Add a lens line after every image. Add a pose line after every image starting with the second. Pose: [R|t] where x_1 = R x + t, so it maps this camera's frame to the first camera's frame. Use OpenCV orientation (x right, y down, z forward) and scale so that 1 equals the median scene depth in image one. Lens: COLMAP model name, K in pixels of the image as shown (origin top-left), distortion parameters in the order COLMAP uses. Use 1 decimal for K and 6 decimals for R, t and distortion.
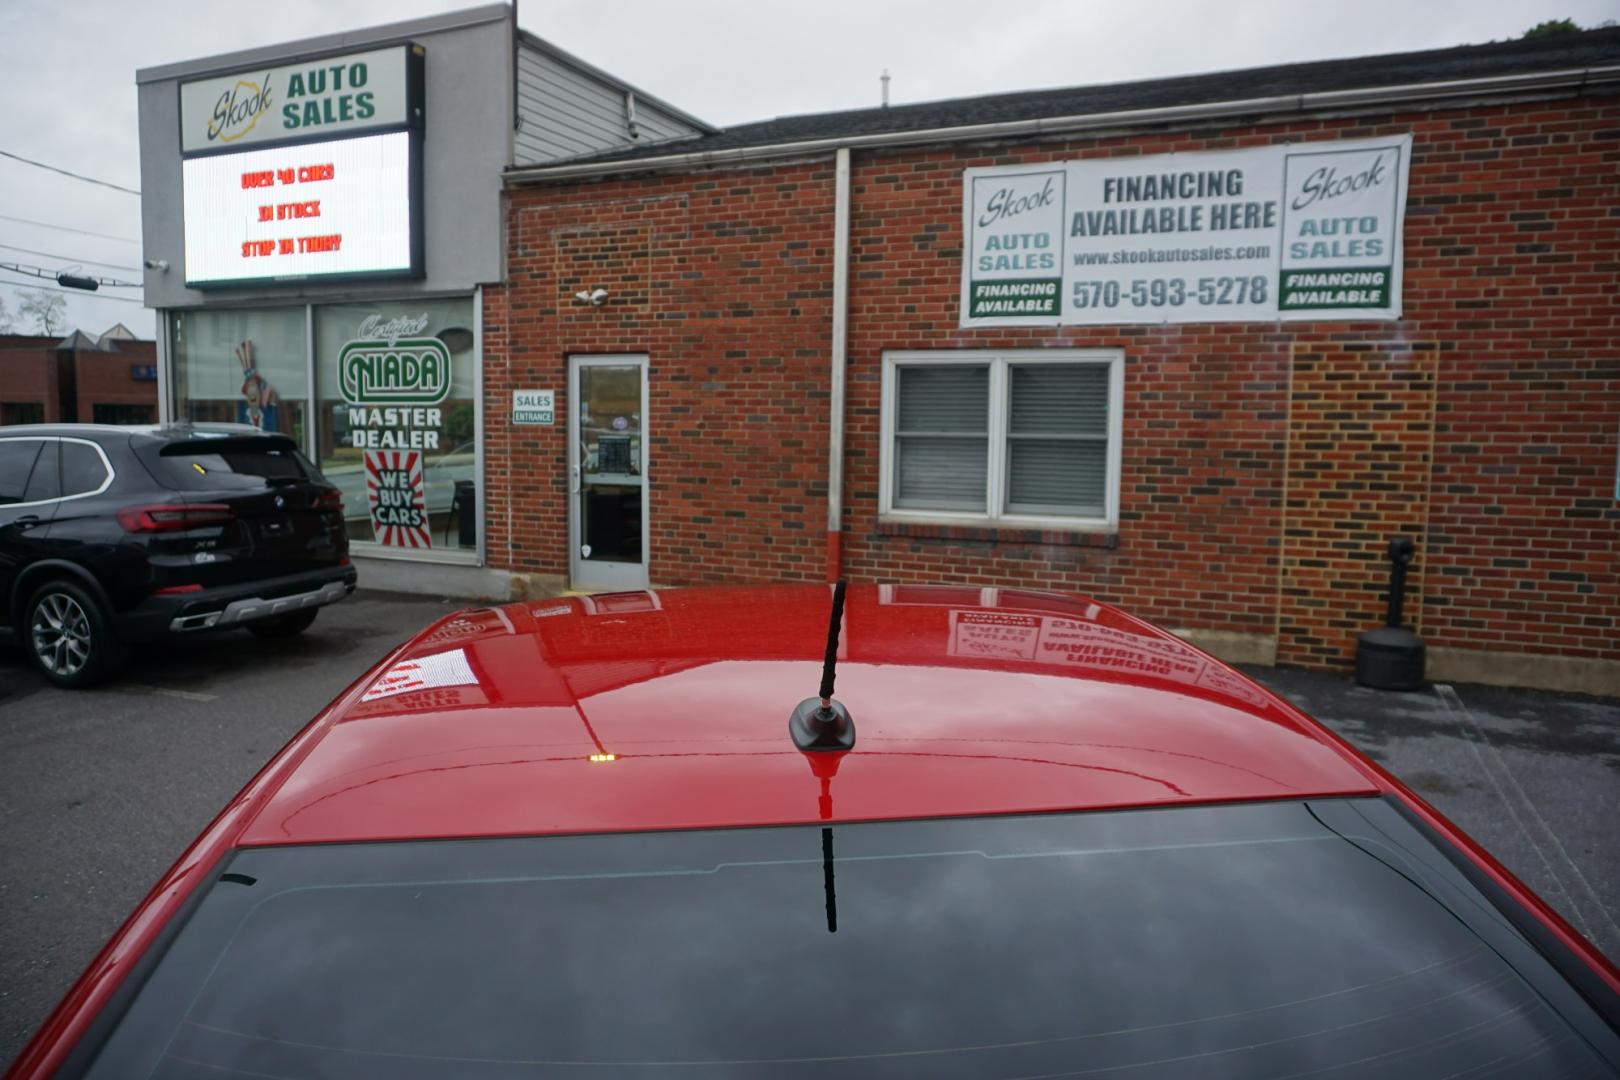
lens RADIAL K [[1087.9, 0, 800.8], [0, 1087.9, 531.1], [0, 0, 1]] dist [-0.044609, 0.030078]
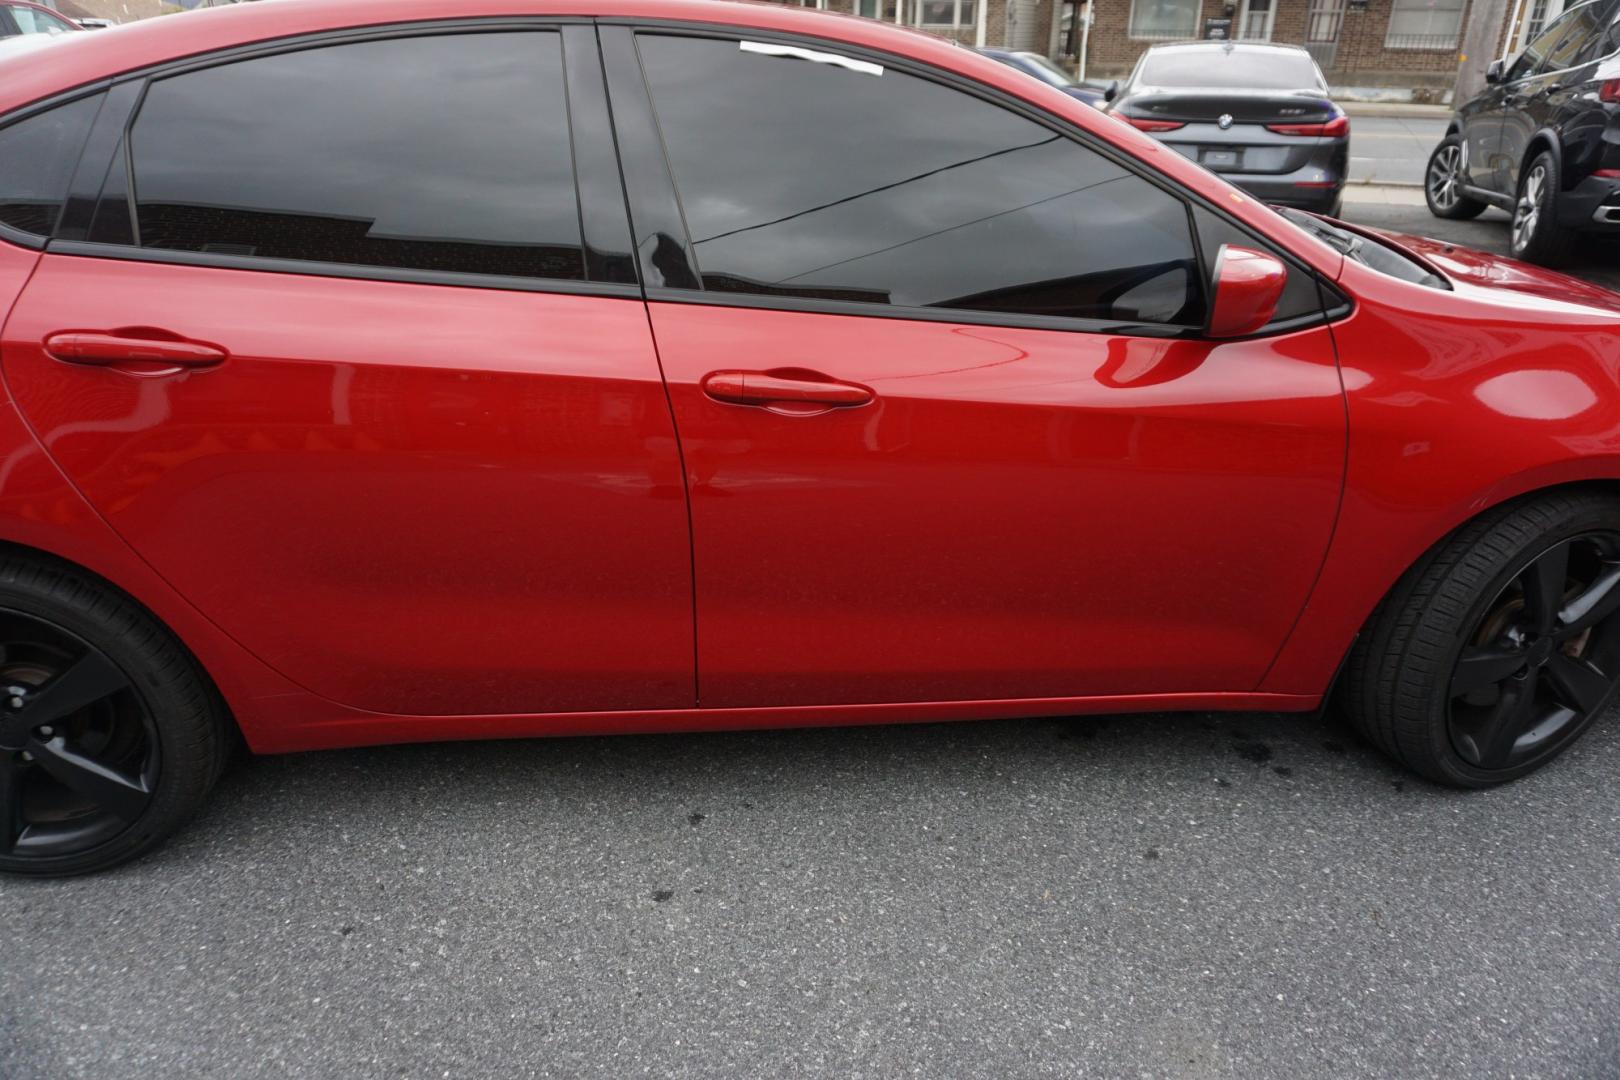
lens RADIAL K [[1087.9, 0, 807.0], [0, 1087.9, 536.2], [0, 0, 1]] dist [-0.044609, 0.030078]
pose [[0.005645, 0.416660, -0.909045, 0.289168], [-0.096840, 0.905014, 0.414211, 0.019596], [0.995284, 0.085694, 0.045458, 0.257643]]
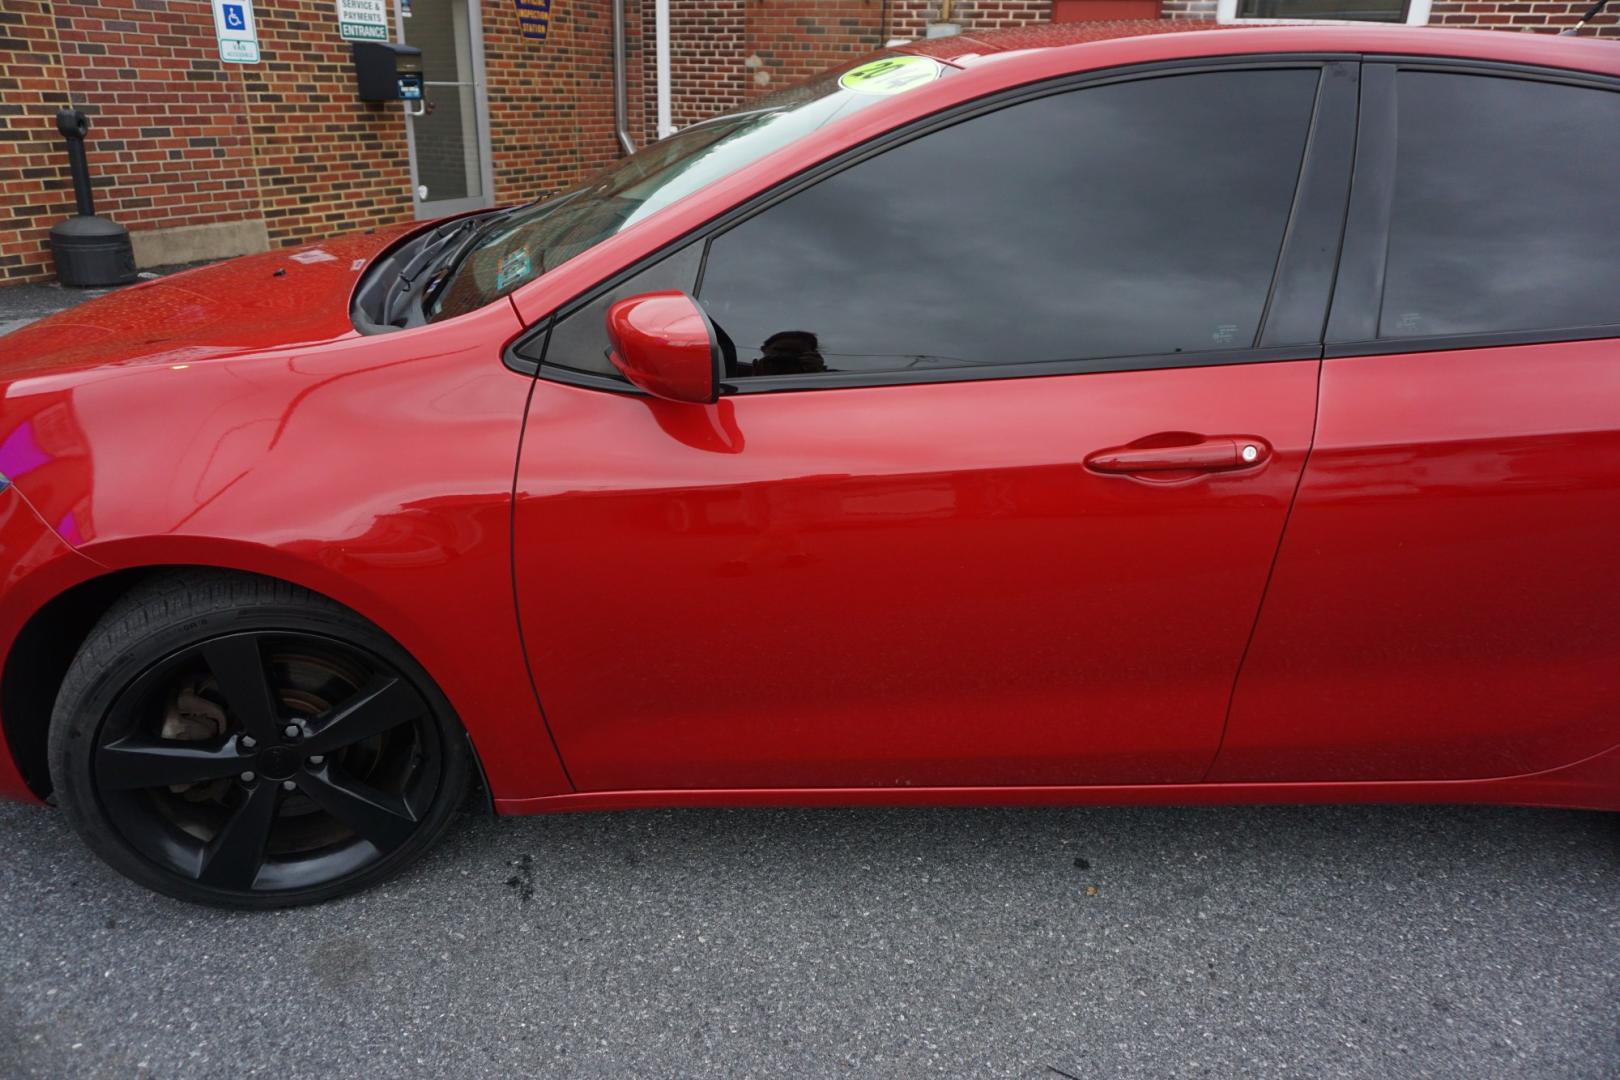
lens RADIAL K [[1087.9, 0, 803.8], [0, 1087.9, 531.6], [0, 0, 1]] dist [-0.044609, 0.030078]
pose [[0.058733, -0.388381, 0.919625, -0.282744], [0.061269, 0.920881, 0.384998, 0.021050], [-0.996392, 0.033732, 0.077882, 0.291897]]
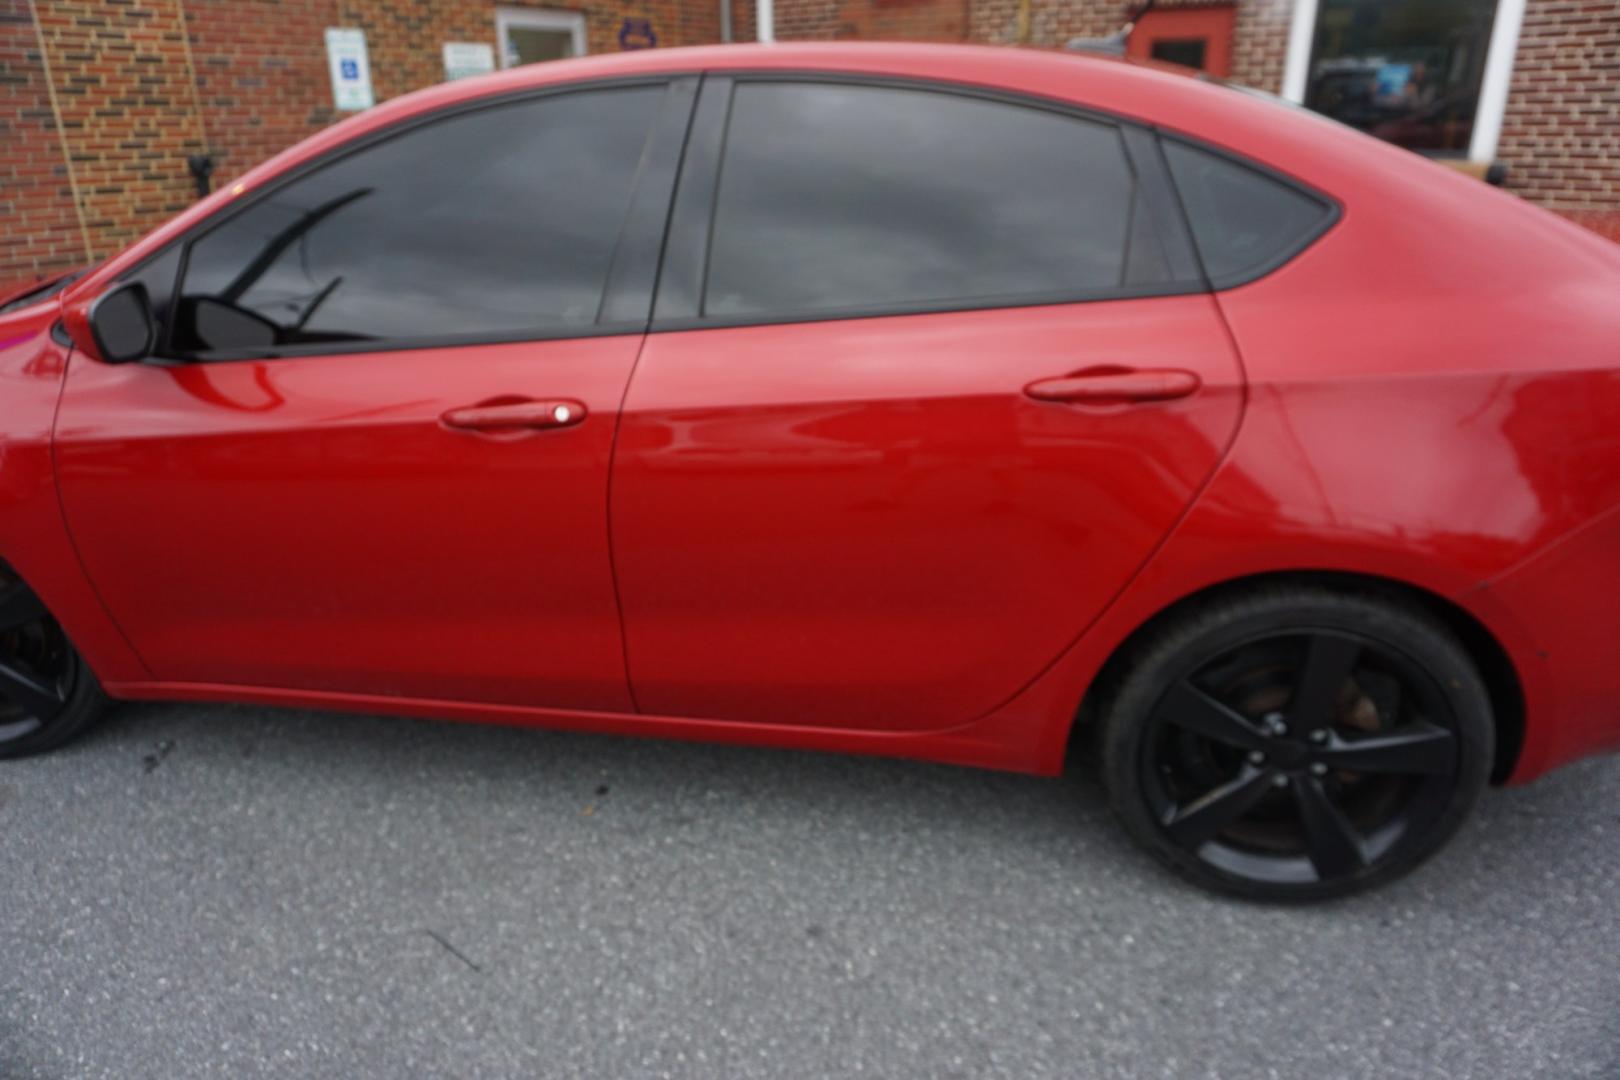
lens RADIAL K [[1087.9, 0, 803.3], [0, 1087.9, 530.6], [0, 0, 1]] dist [-0.044609, 0.030078]
pose [[0.253724, -0.363105, 0.896537, -0.294182], [0.097587, 0.931747, 0.349748, 0.034248], [-0.962341, -0.001249, 0.271841, 0.131610]]
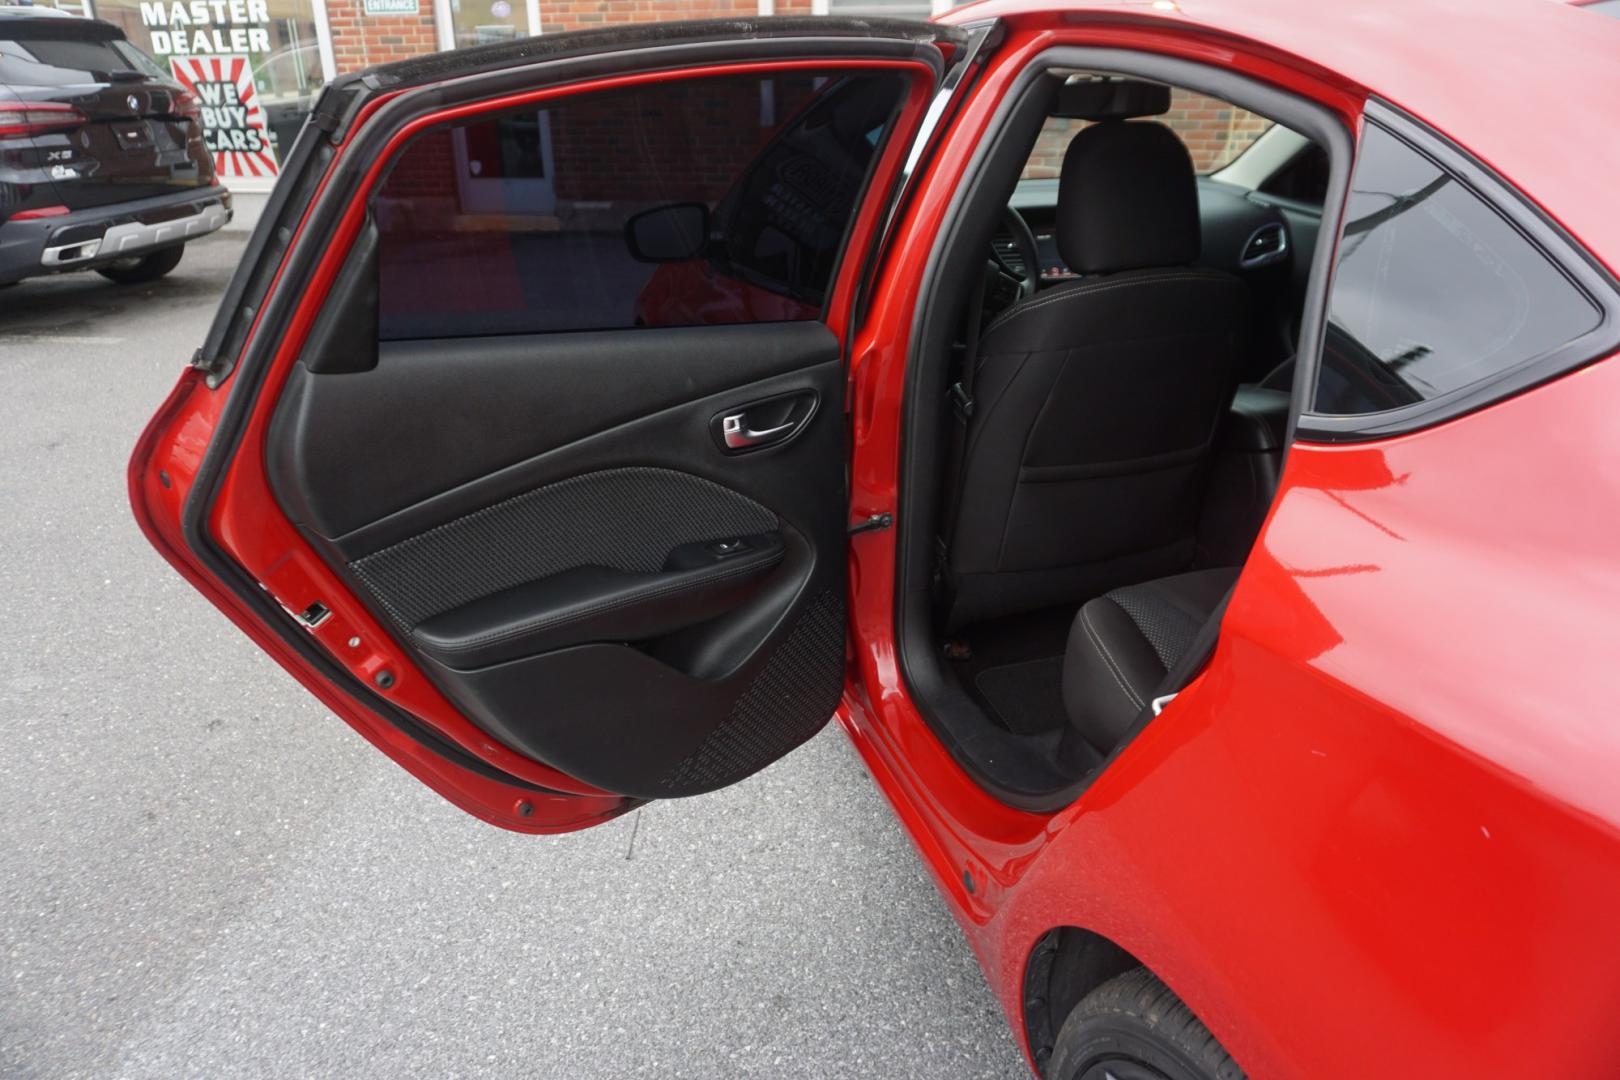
lens RADIAL K [[1087.9, 0, 804.3], [0, 1087.9, 539.4], [0, 0, 1]] dist [-0.044609, 0.030078]
pose [[0.978364, -0.101667, 0.180189, -0.145824], [0.040373, 0.948007, 0.315680, 0.046080], [-0.202914, -0.301575, 0.931600, 0.028959]]
